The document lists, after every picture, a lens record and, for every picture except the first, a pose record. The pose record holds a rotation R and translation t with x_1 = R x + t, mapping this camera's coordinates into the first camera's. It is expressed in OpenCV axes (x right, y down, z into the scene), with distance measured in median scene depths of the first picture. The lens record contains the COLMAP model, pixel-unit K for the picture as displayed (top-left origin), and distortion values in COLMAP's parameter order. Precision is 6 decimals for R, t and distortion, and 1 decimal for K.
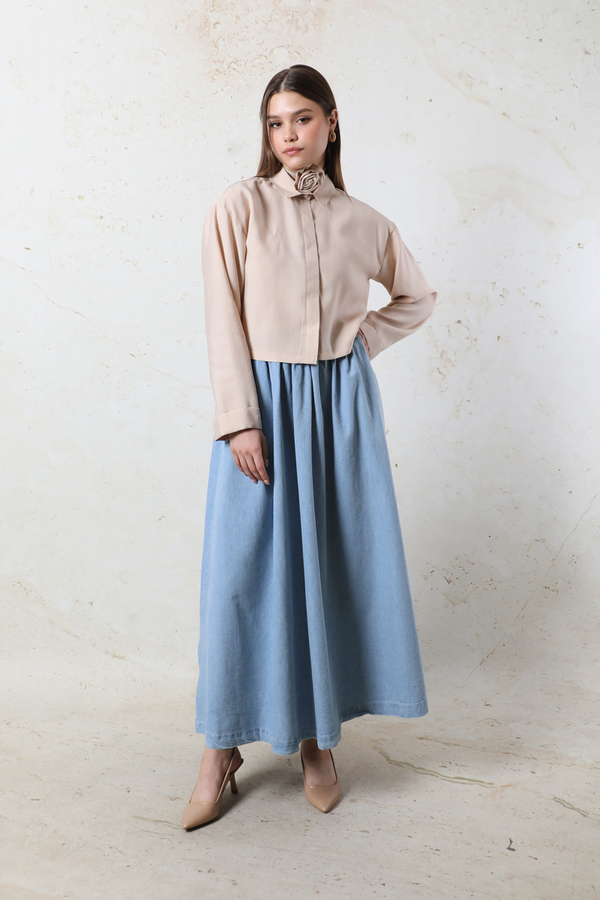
lens RADIAL K [[1146.9, 0, 321.5], [0, 1146.9, 389.5], [0, 0, 1]] dist [0.016063, 0.077884]
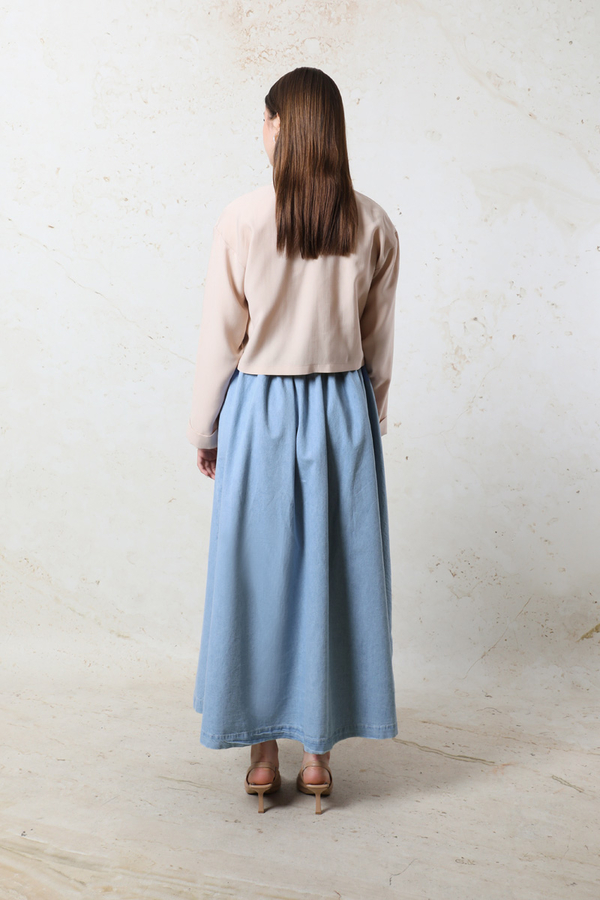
lens RADIAL K [[1405.1, 0, 298.4], [0, 1405.1, 384.2], [0, 0, 1]] dist [0.114538, 0.126235]
pose [[0.998877, 0.043432, 0.018955, -0.057914], [-0.043697, 0.998950, 0.013787, -0.012094], [-0.018336, -0.014600, 0.999725, -0.242924]]
